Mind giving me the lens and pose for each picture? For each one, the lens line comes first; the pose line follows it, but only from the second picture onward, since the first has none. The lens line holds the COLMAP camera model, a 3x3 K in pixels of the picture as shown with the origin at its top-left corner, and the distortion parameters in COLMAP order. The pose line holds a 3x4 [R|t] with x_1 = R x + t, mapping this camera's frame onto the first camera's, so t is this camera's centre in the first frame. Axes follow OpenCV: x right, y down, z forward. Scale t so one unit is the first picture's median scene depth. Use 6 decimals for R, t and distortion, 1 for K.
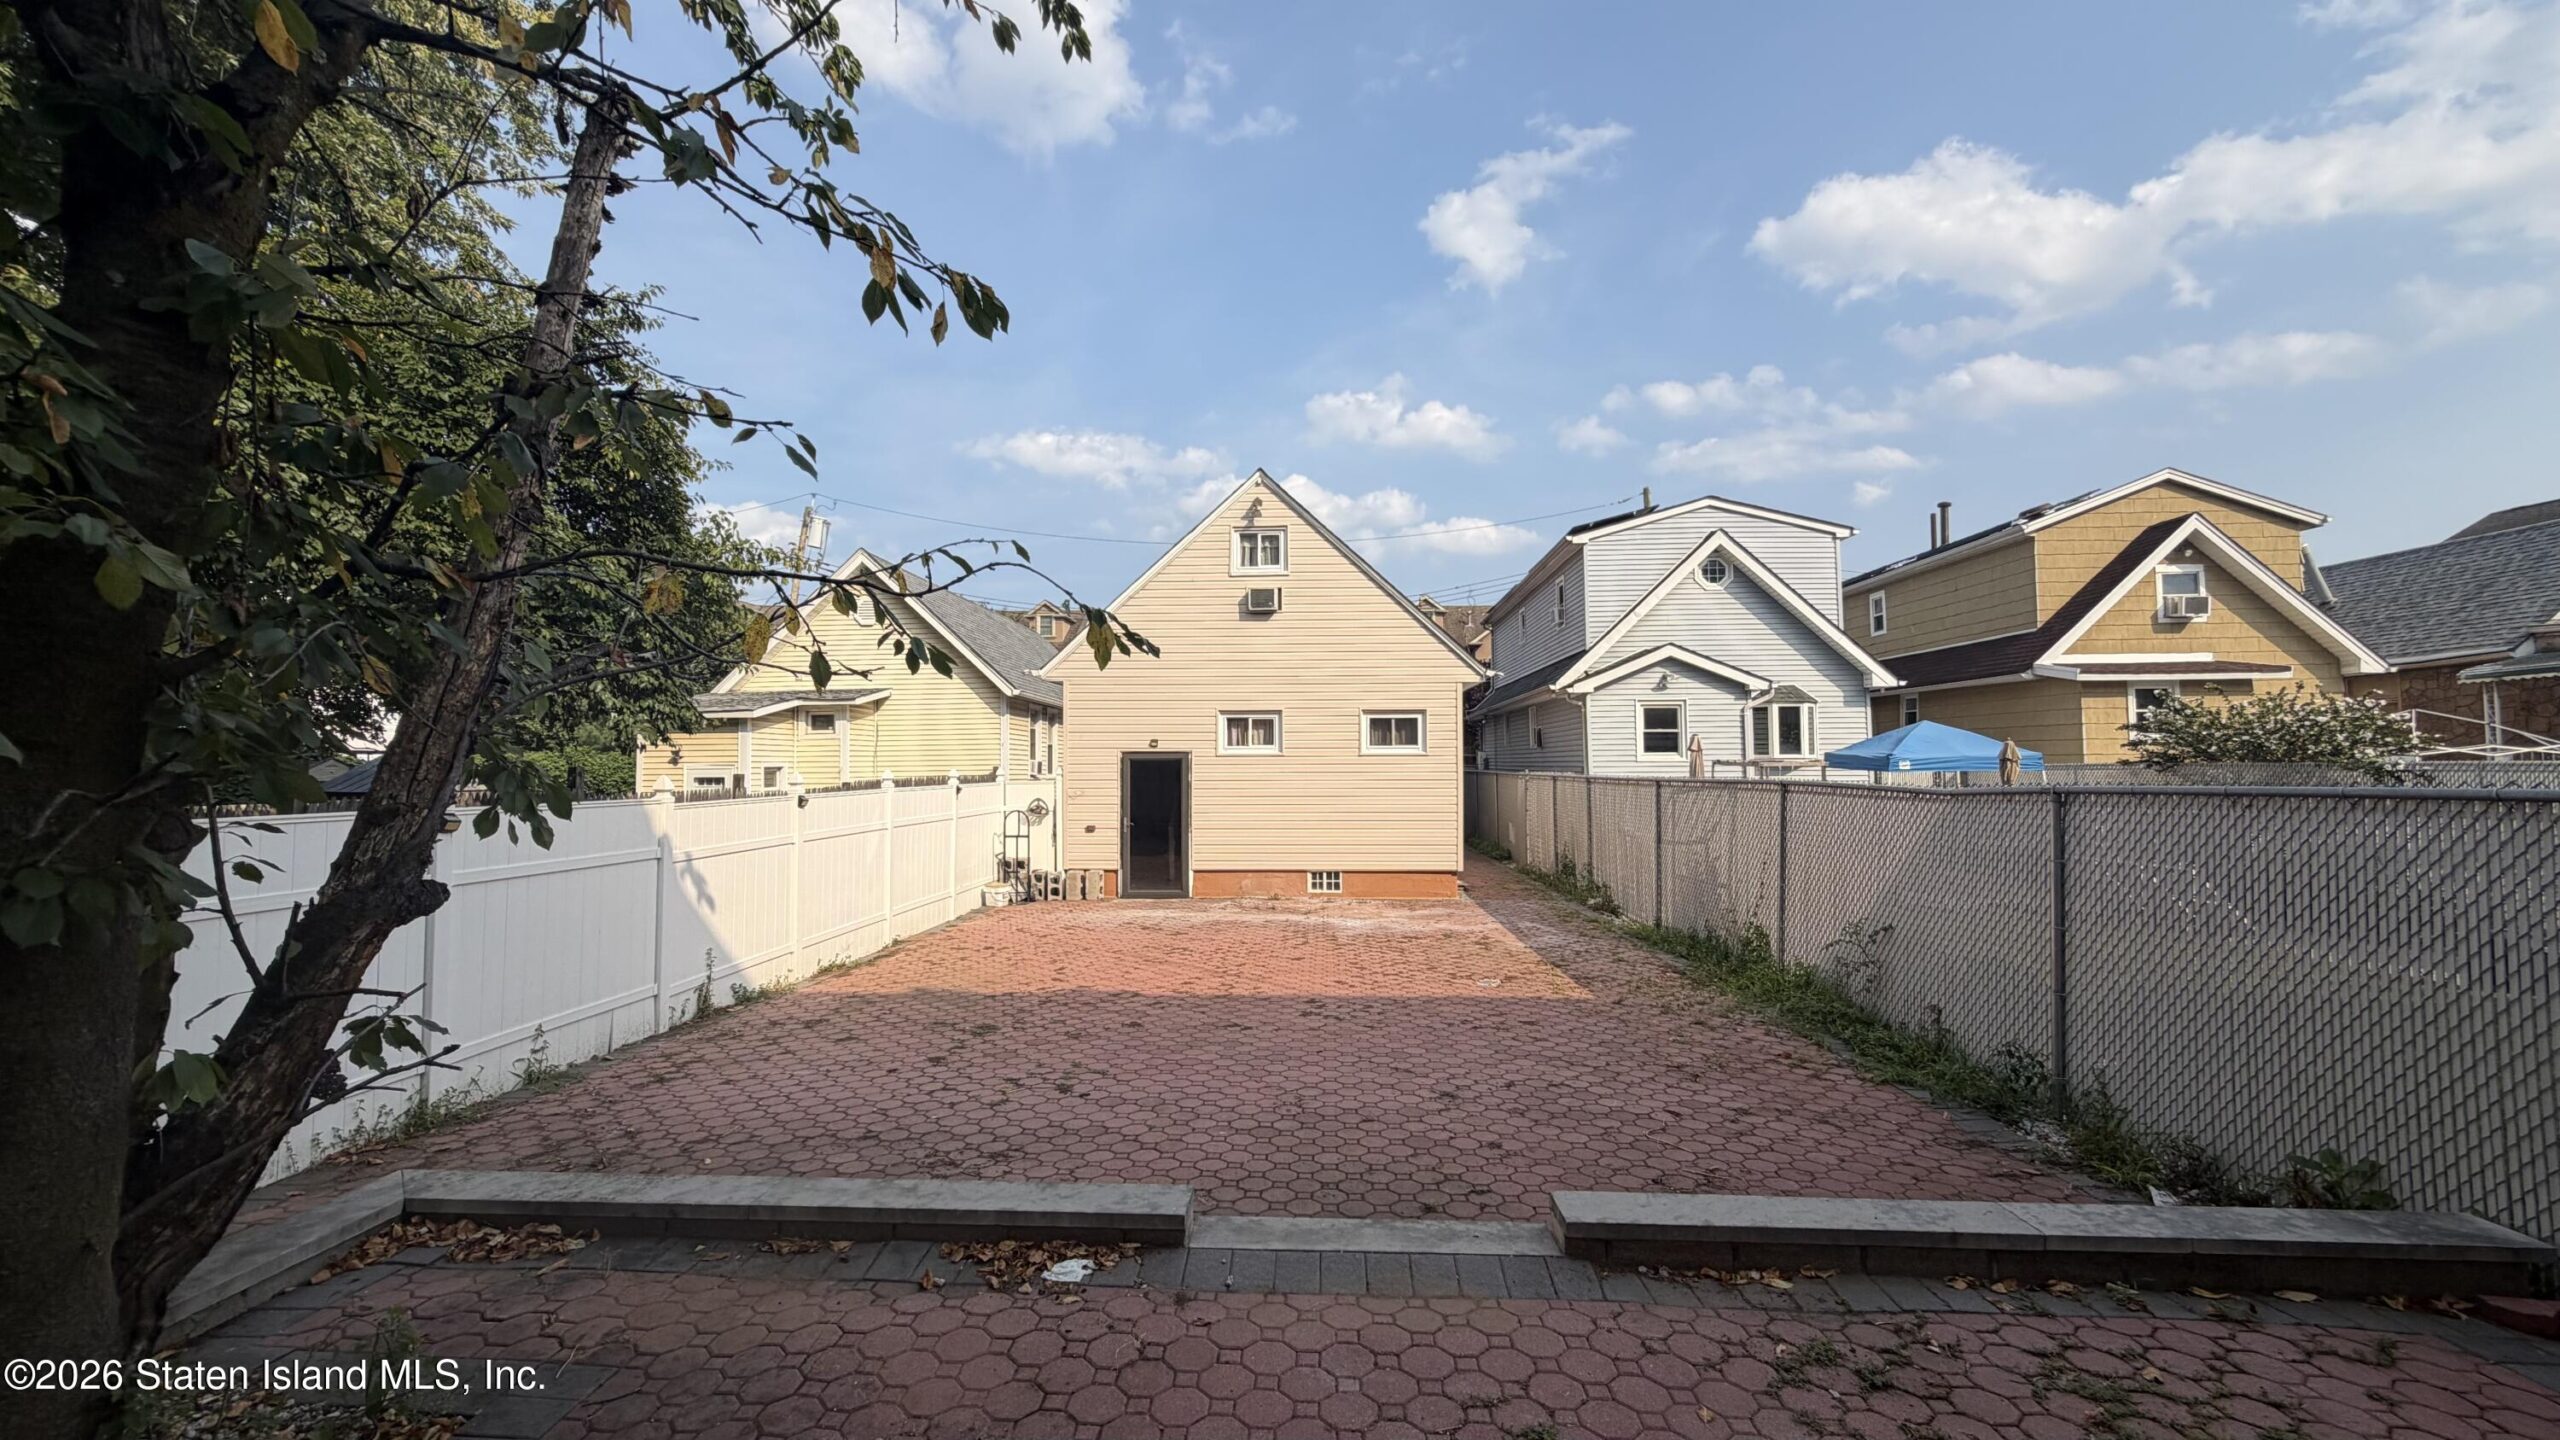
lens RADIAL K [[1022.6, 0, 1267.1], [0, 1022.6, 710.0], [0, 0, 1]] dist [-0.000615, 0.000908]
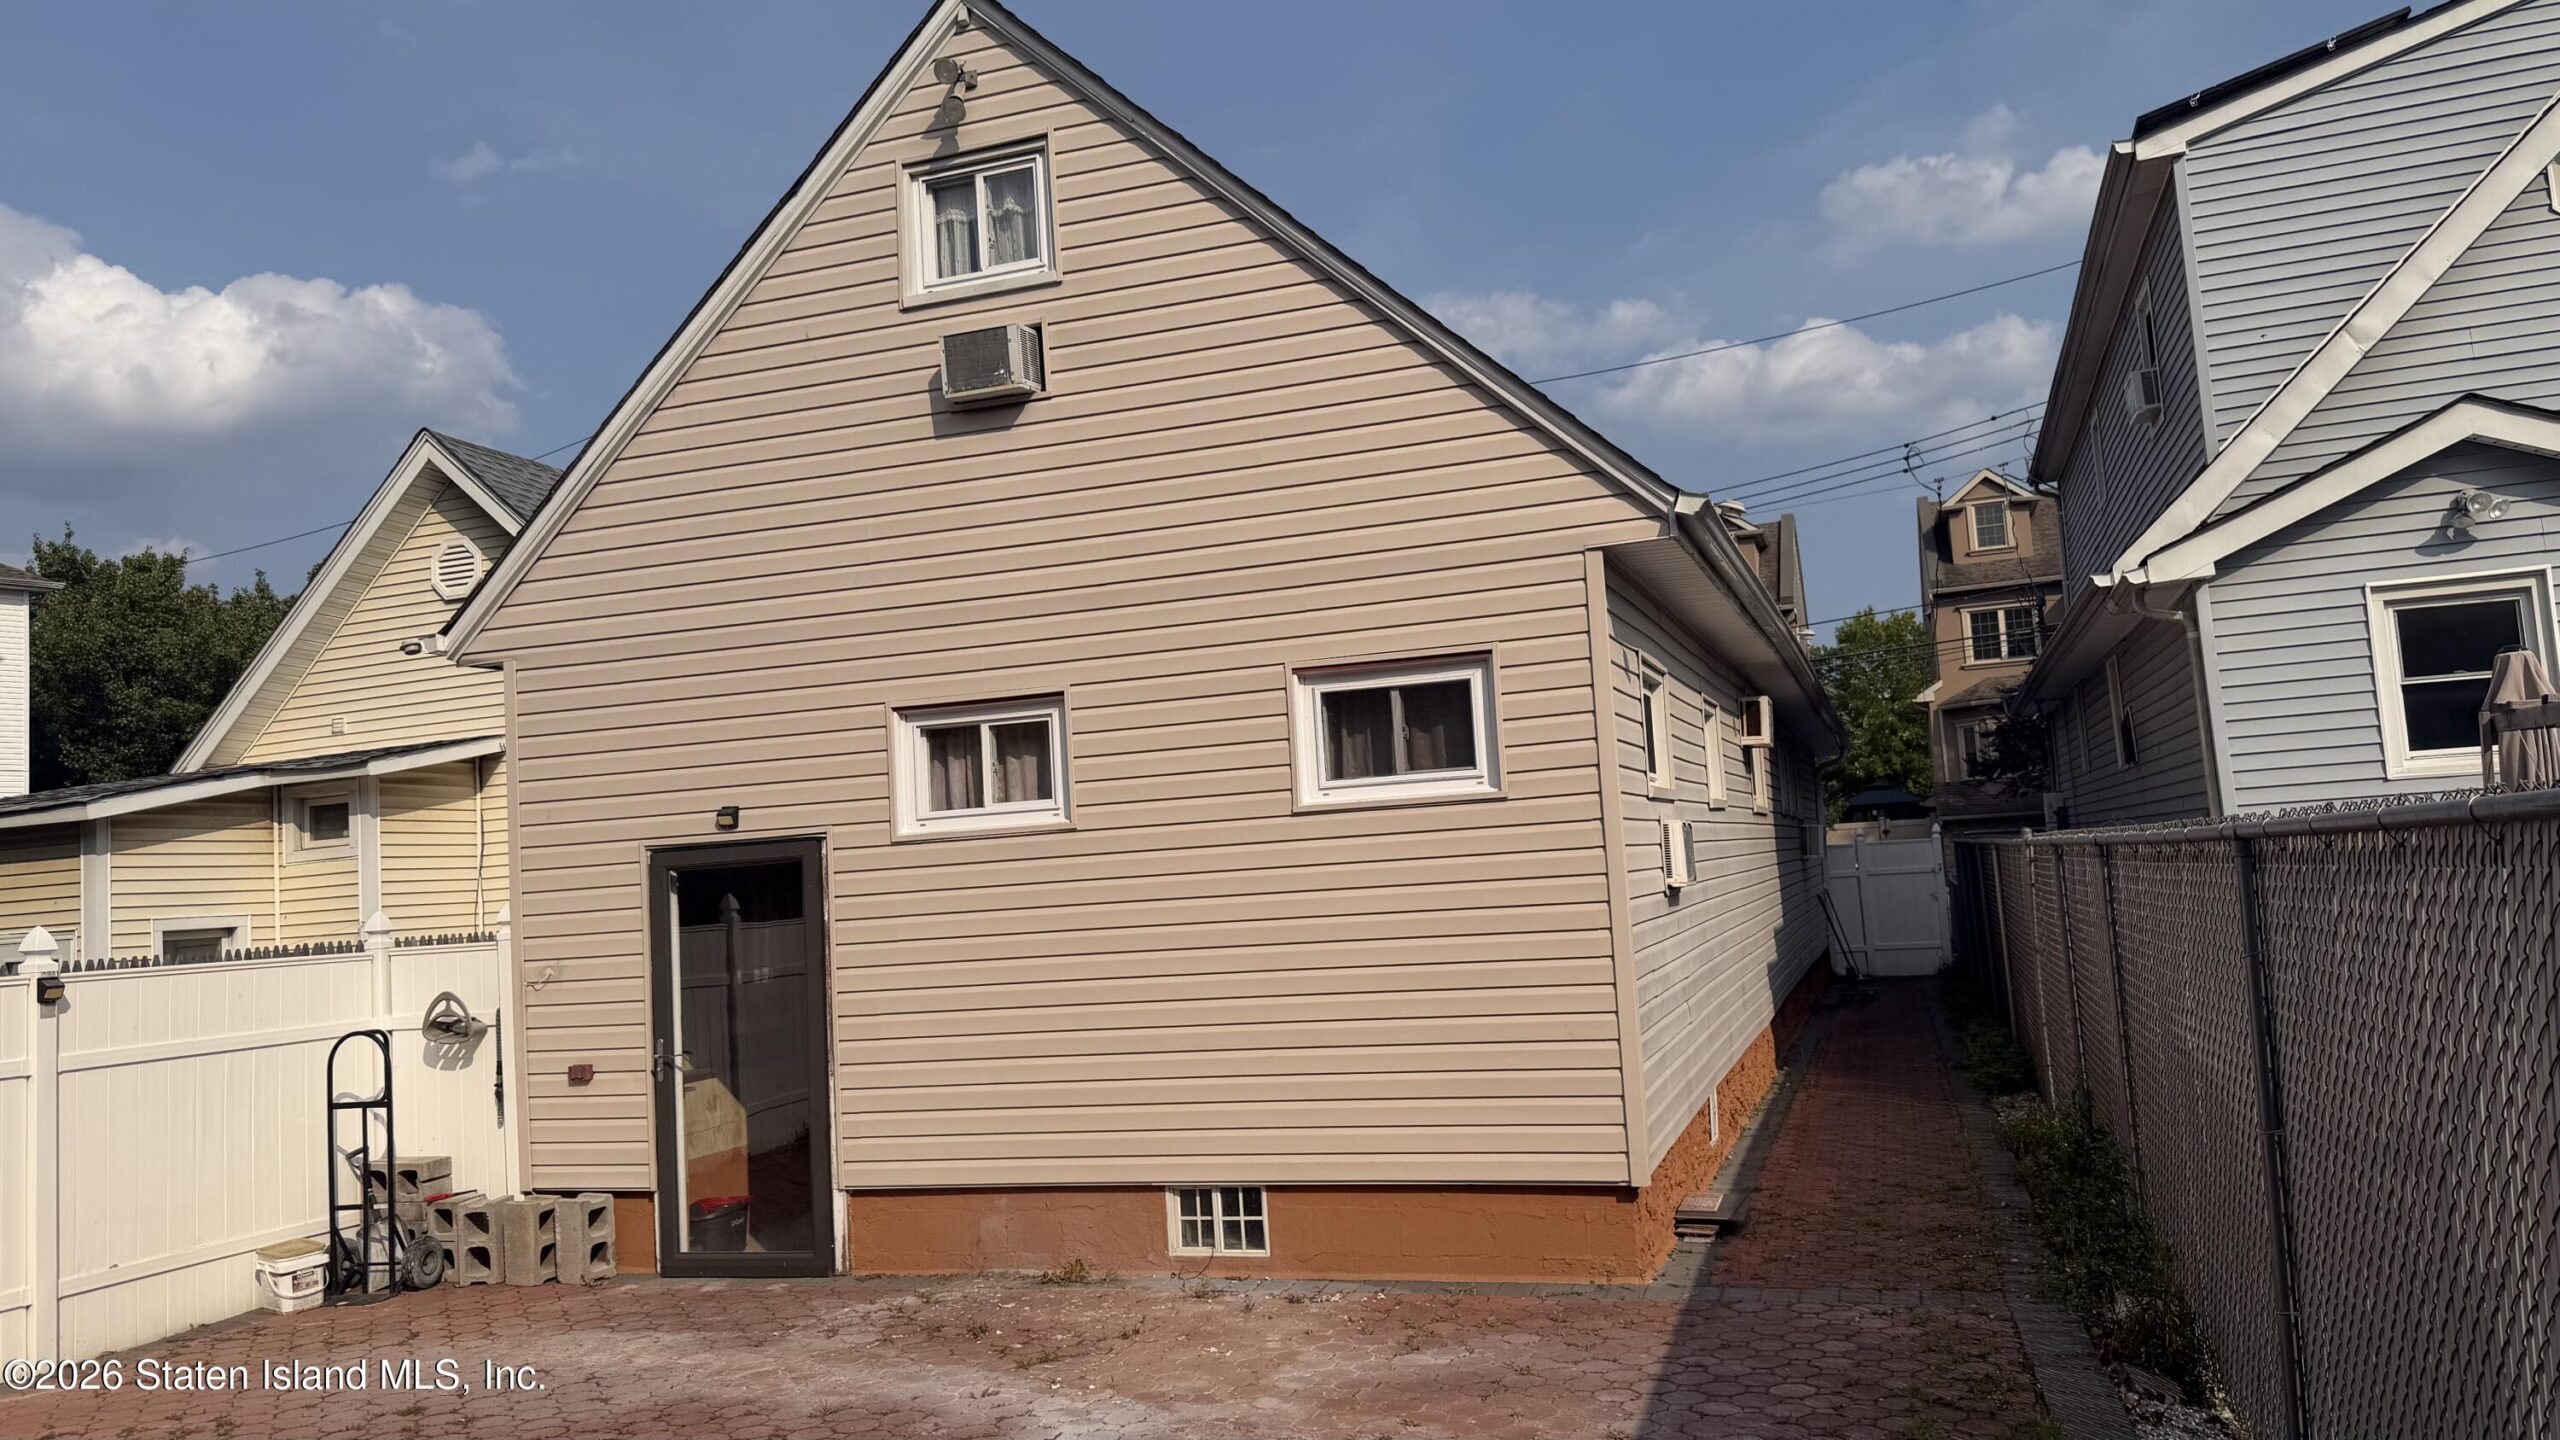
lens RADIAL K [[1800.3, 0, 1298.0], [0, 1800.3, 711.3], [0, 0, 1]] dist [0.080434, -0.107686]
pose [[0.962286, -0.079786, -0.260078, 0.242980], [0.070570, 0.996509, -0.044601, 0.038891], [0.262728, 0.024565, 0.964557, 0.476752]]
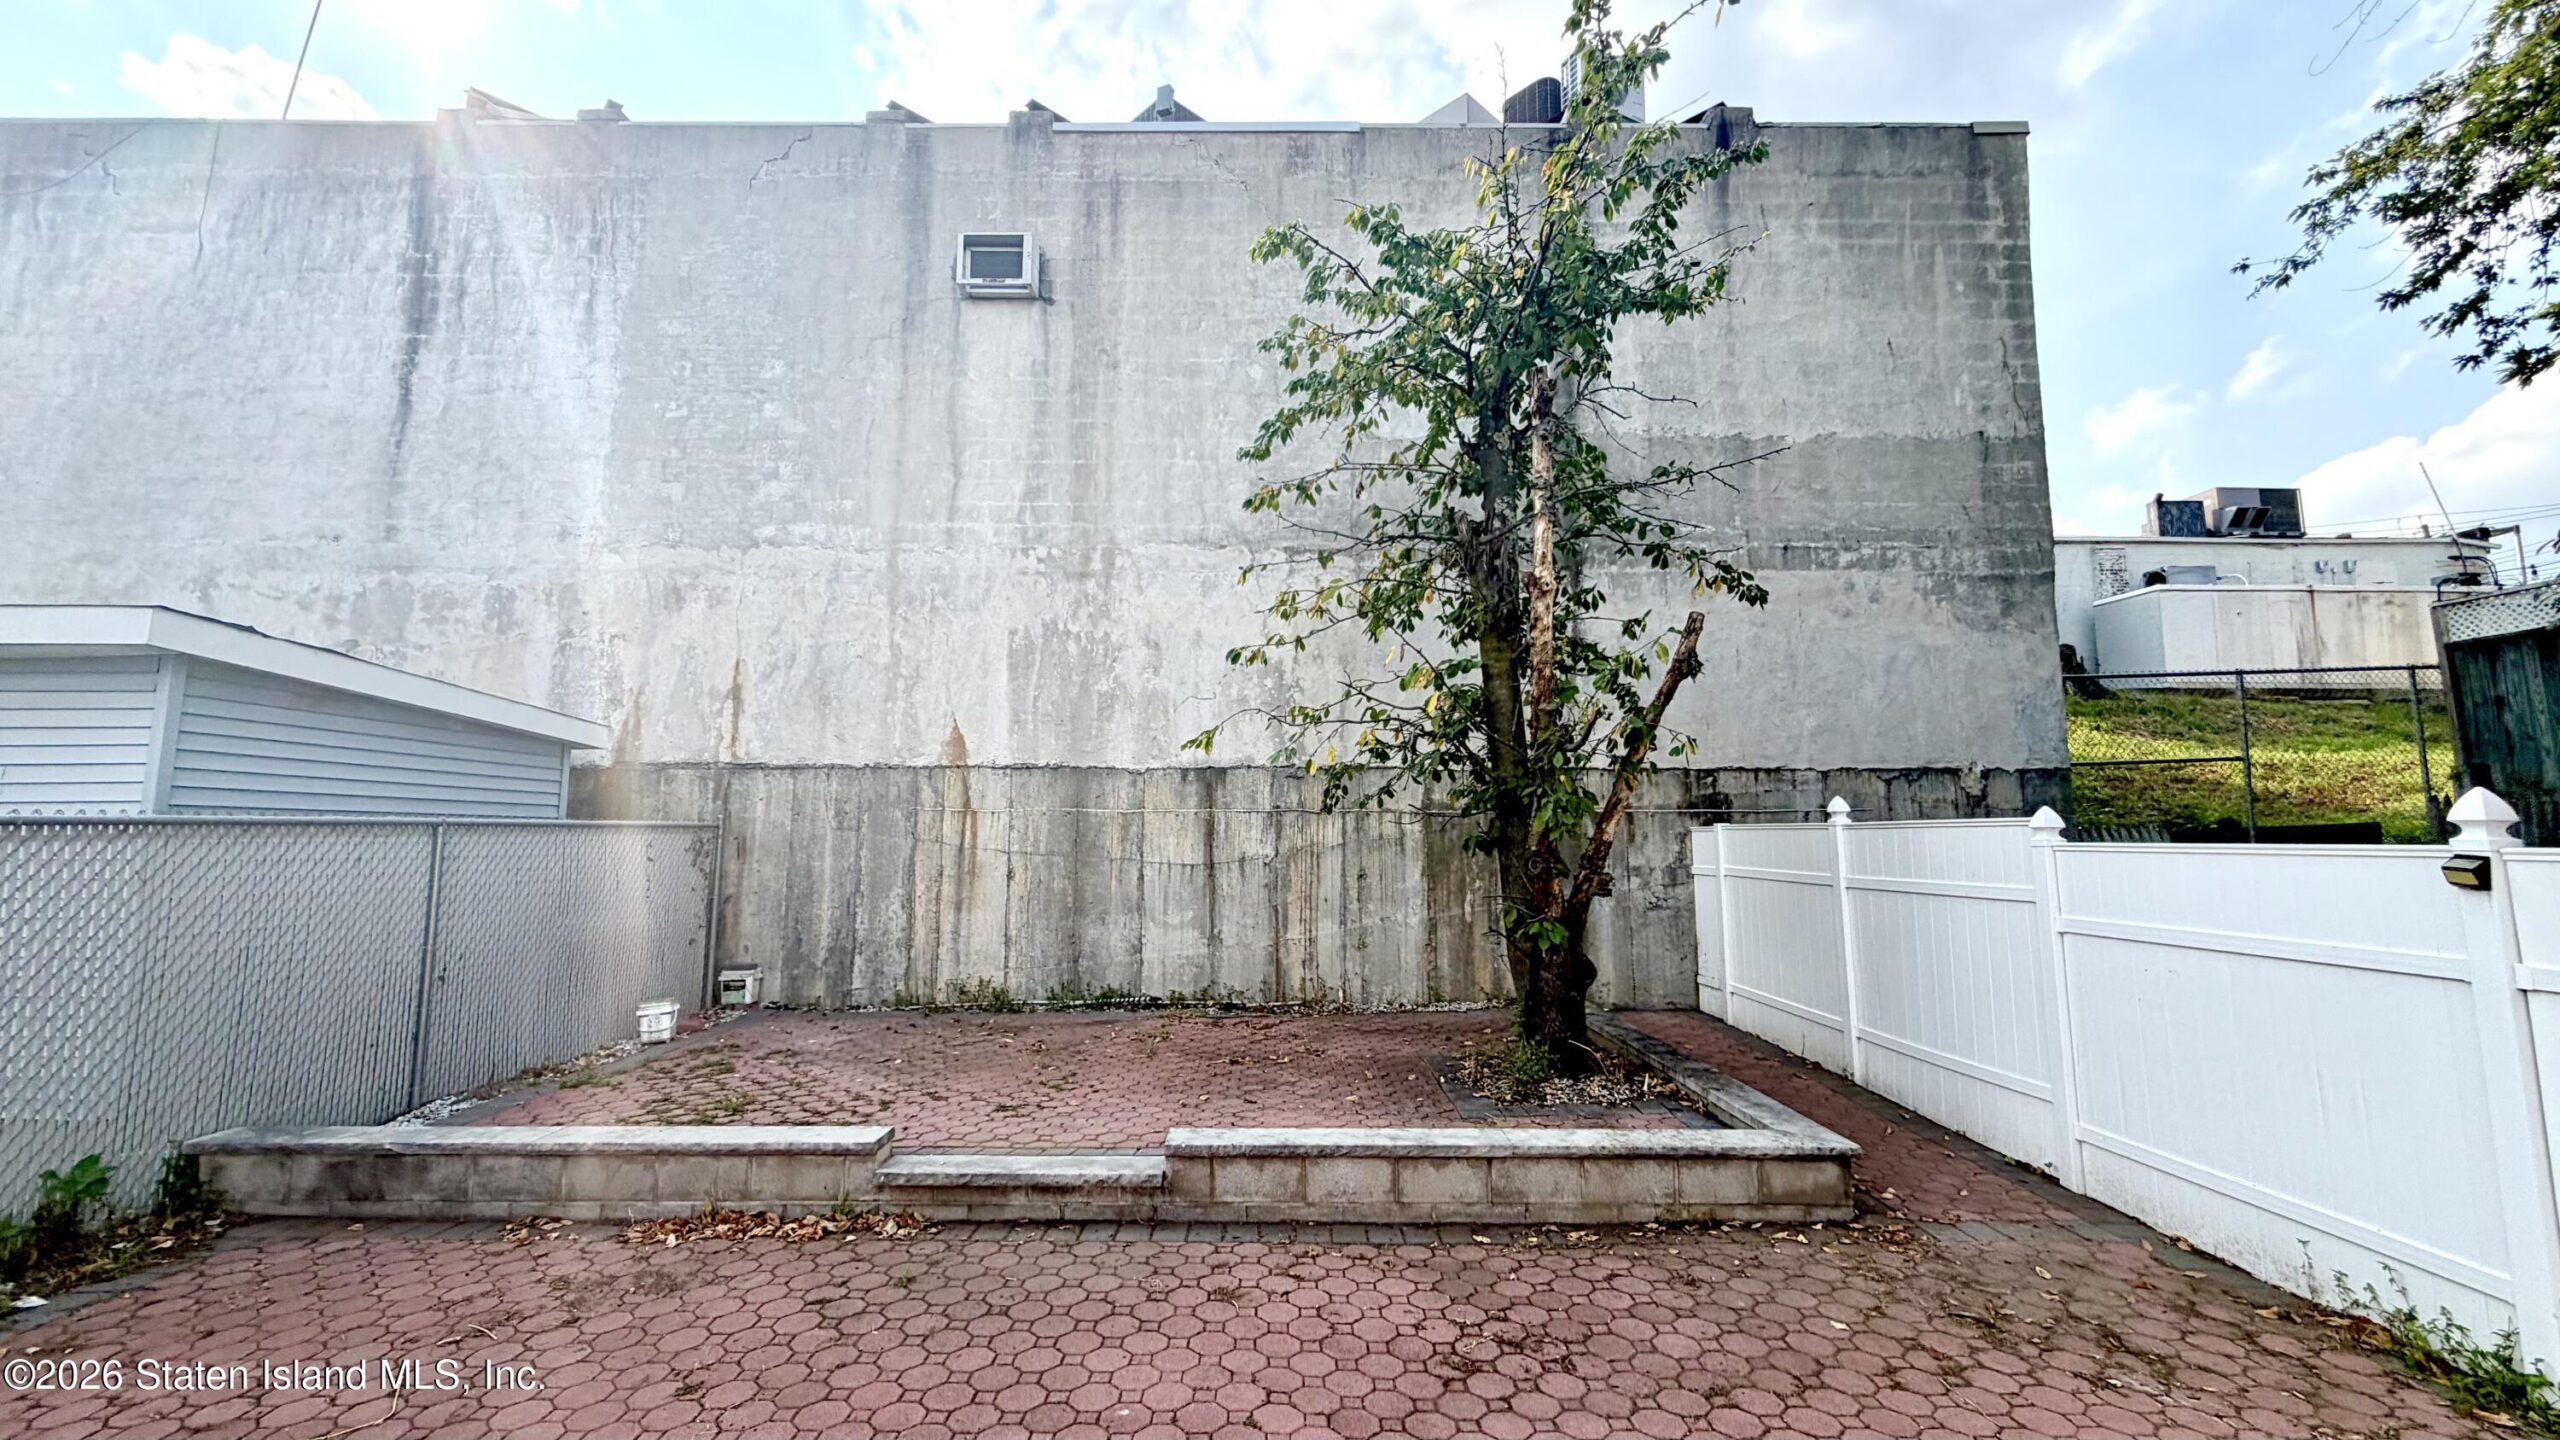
lens RADIAL K [[1022.6, 0, 1264.7], [0, 1022.6, 713.1], [0, 0, 1]] dist [-0.000615, 0.000908]
pose [[-0.999129, -0.001683, -0.041706, -0.036209], [0.005696, 0.984341, -0.176181, 0.046733], [0.041349, -0.176265, -0.983474, 0.604839]]
